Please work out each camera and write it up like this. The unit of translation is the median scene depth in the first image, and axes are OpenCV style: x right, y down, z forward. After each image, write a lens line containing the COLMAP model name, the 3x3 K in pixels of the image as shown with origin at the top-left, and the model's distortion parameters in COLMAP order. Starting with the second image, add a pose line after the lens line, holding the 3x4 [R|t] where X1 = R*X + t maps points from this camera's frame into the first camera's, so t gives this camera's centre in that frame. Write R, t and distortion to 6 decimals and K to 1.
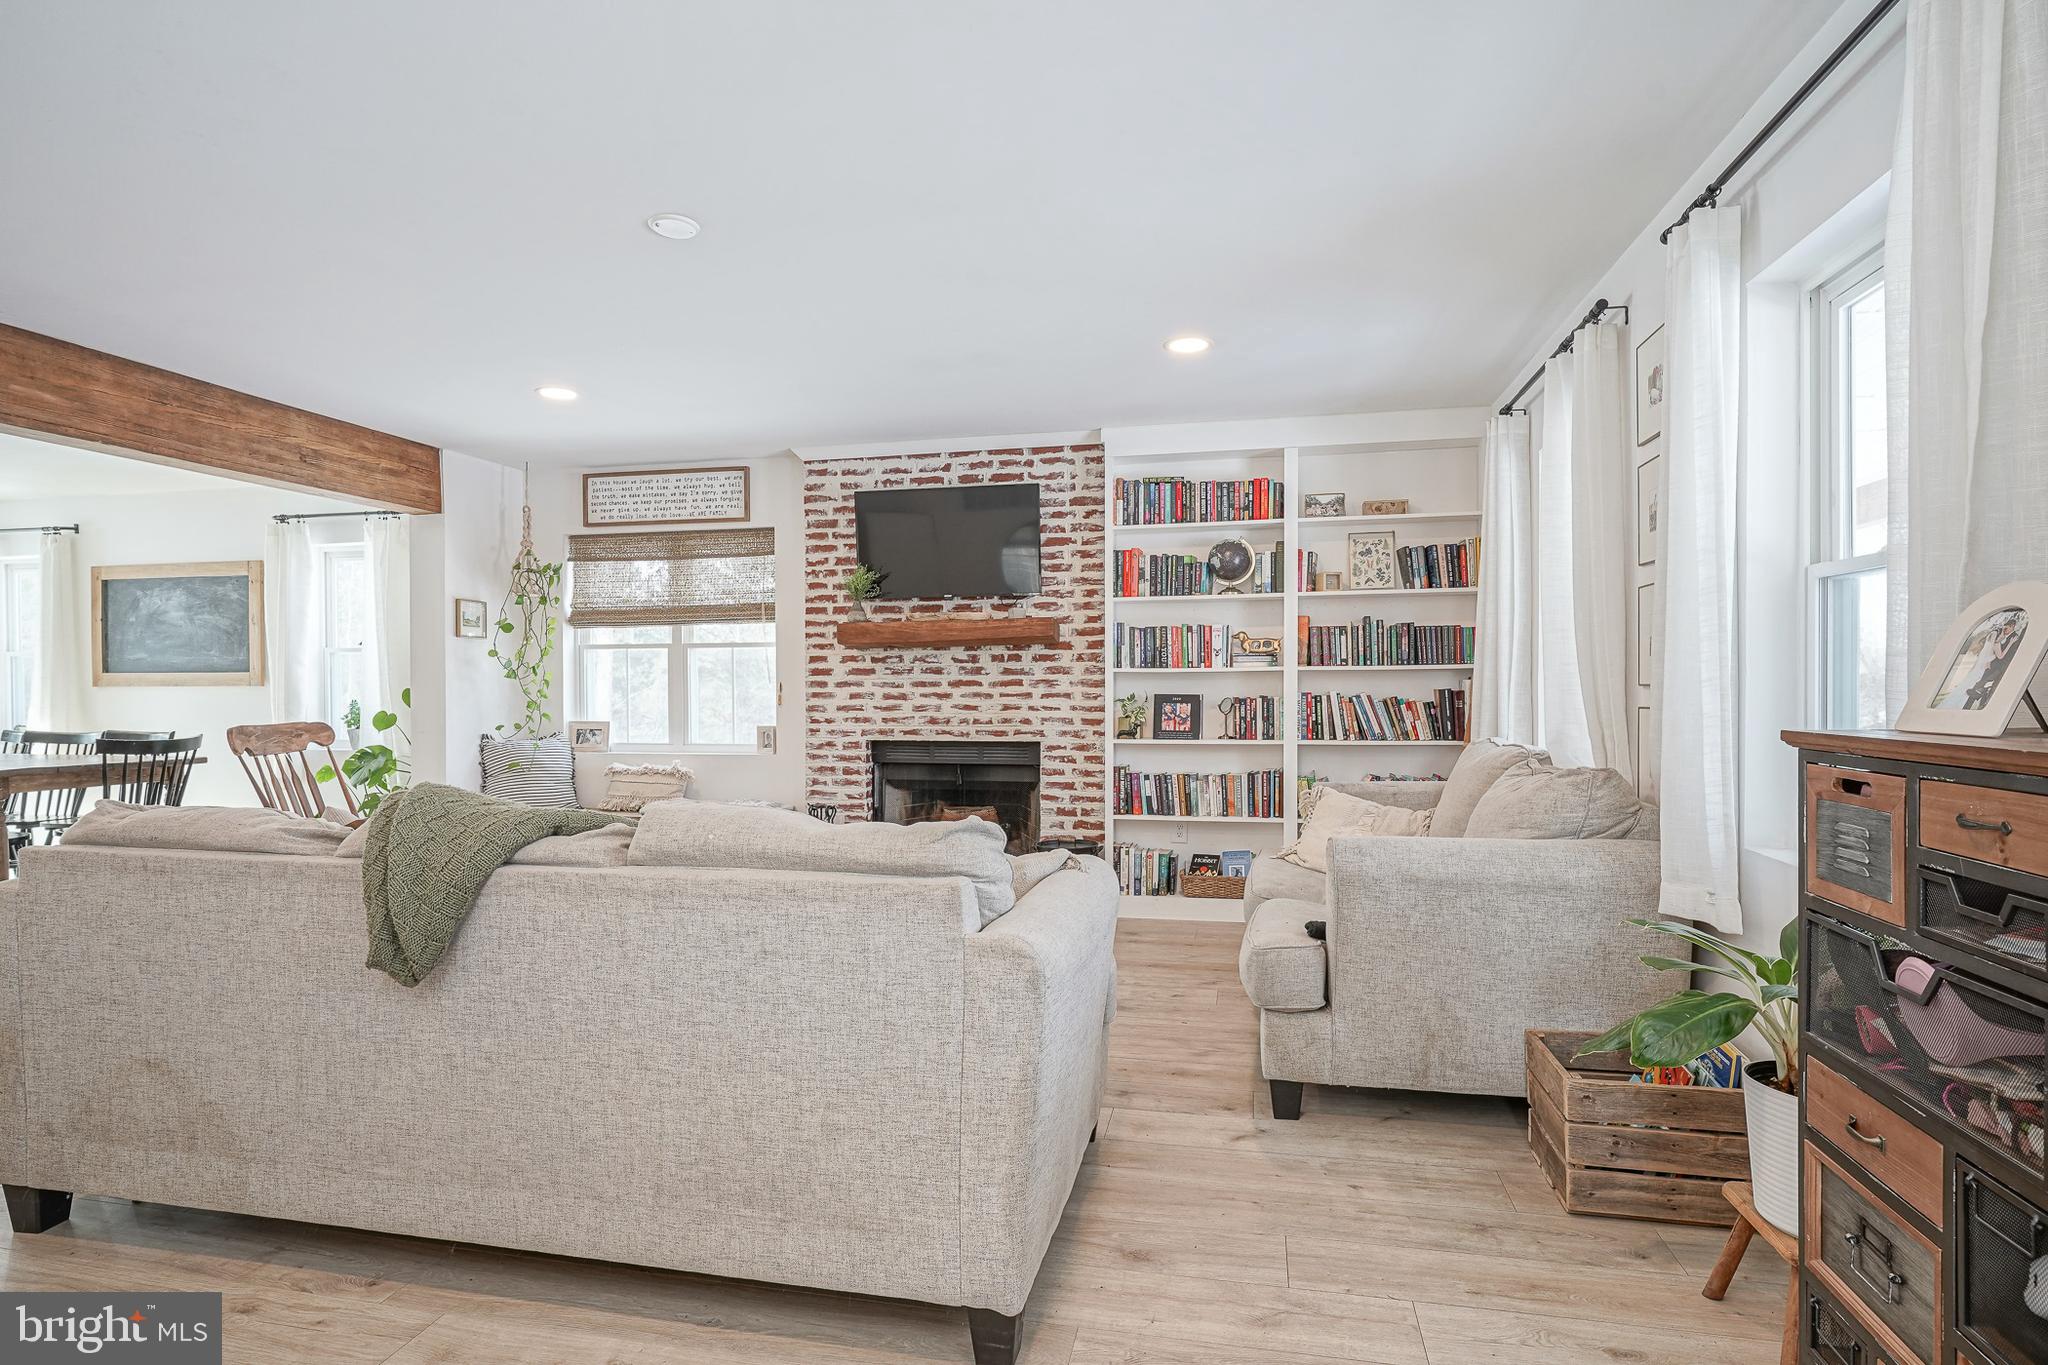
lens RADIAL K [[1014.7, 0, 1026.0], [0, 1014.7, 697.8], [0, 0, 1]] dist [-0.001072, 0.001822]
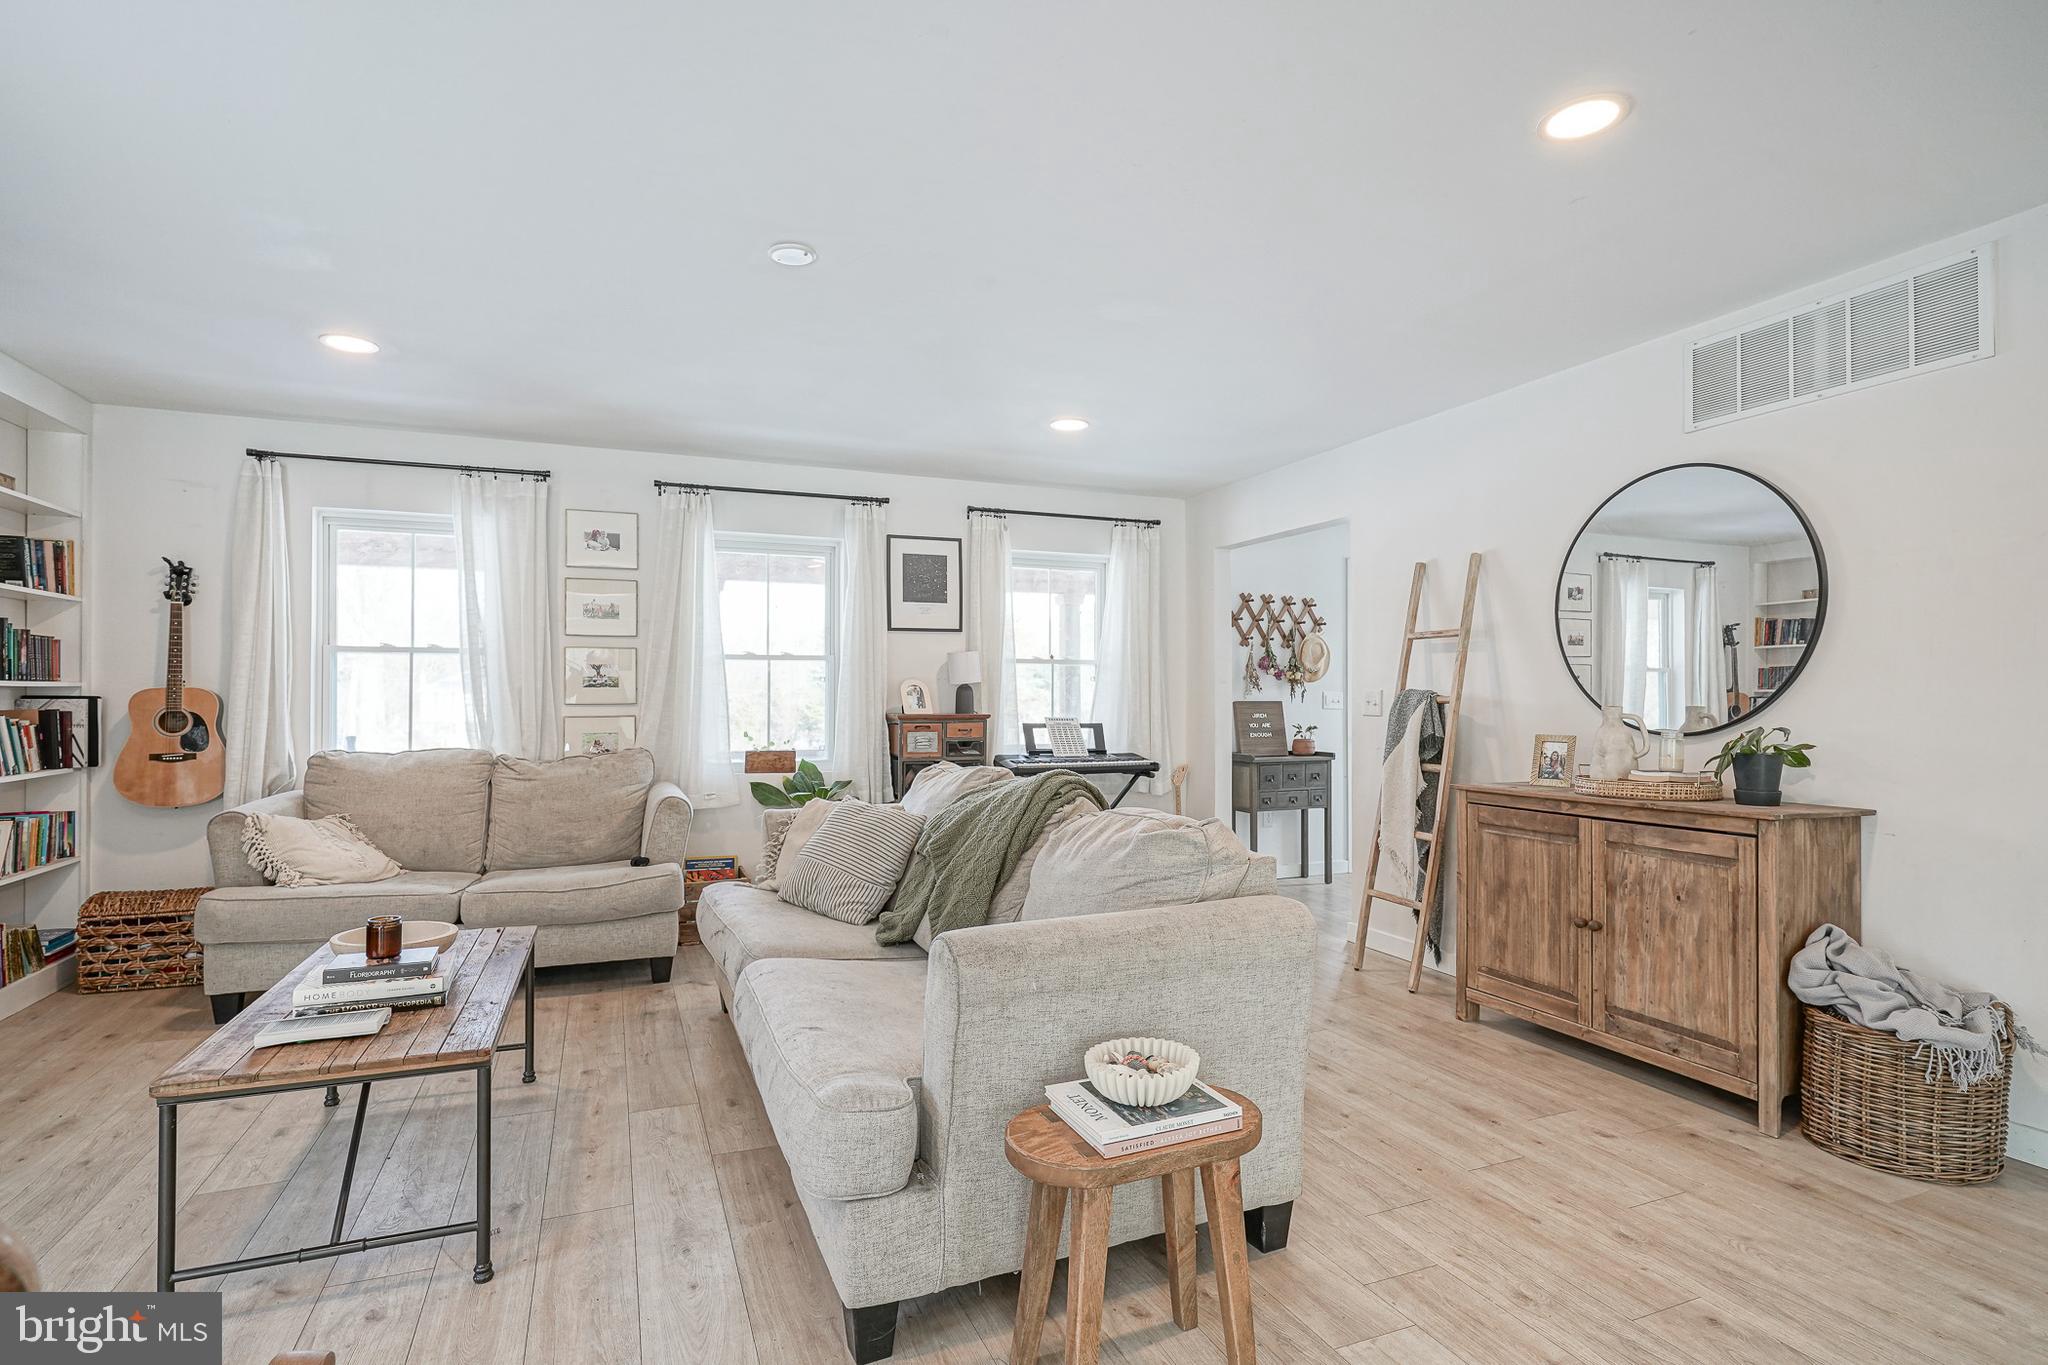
lens RADIAL K [[1014.7, 0, 1016.2], [0, 1014.7, 686.7], [0, 0, 1]] dist [-0.001072, 0.001822]
pose [[-0.557842, 0.011390, 0.829869, -0.685474], [0.003507, 0.999929, -0.011367, -0.014062], [-0.829940, -0.003431, -0.557843, 0.720208]]
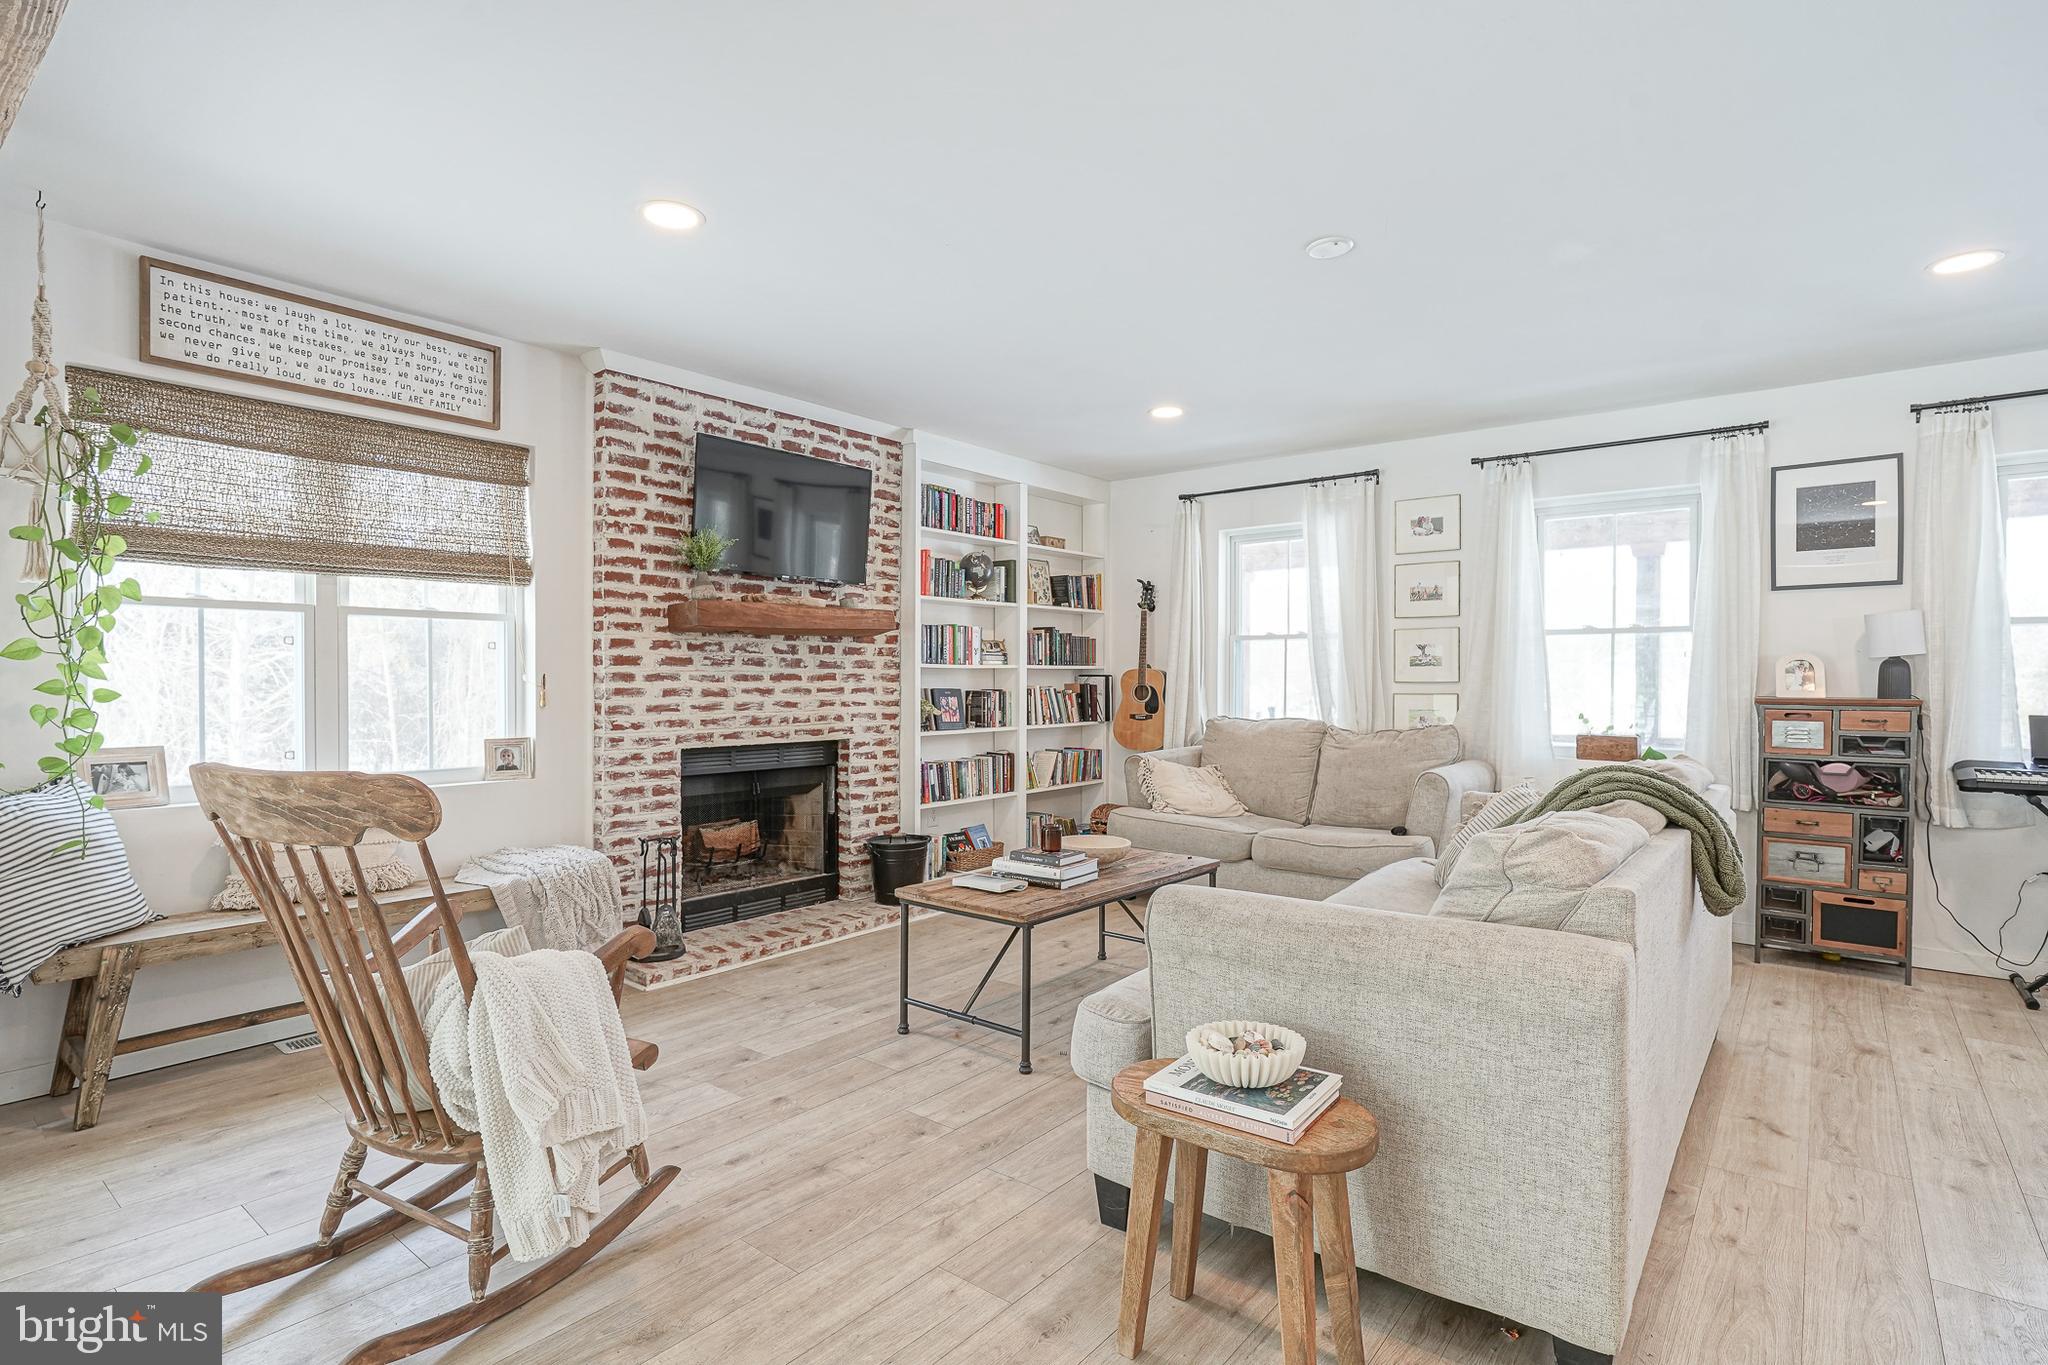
lens RADIAL K [[1014.7, 0, 1005.4], [0, 1014.7, 683.6], [0, 0, 1]] dist [-0.001072, 0.001822]
pose [[0.459877, -0.002030, 0.887980, -0.753663], [-0.000538, 0.999997, 0.002565, -0.011050], [-0.887982, -0.001658, 0.459875, 0.425389]]
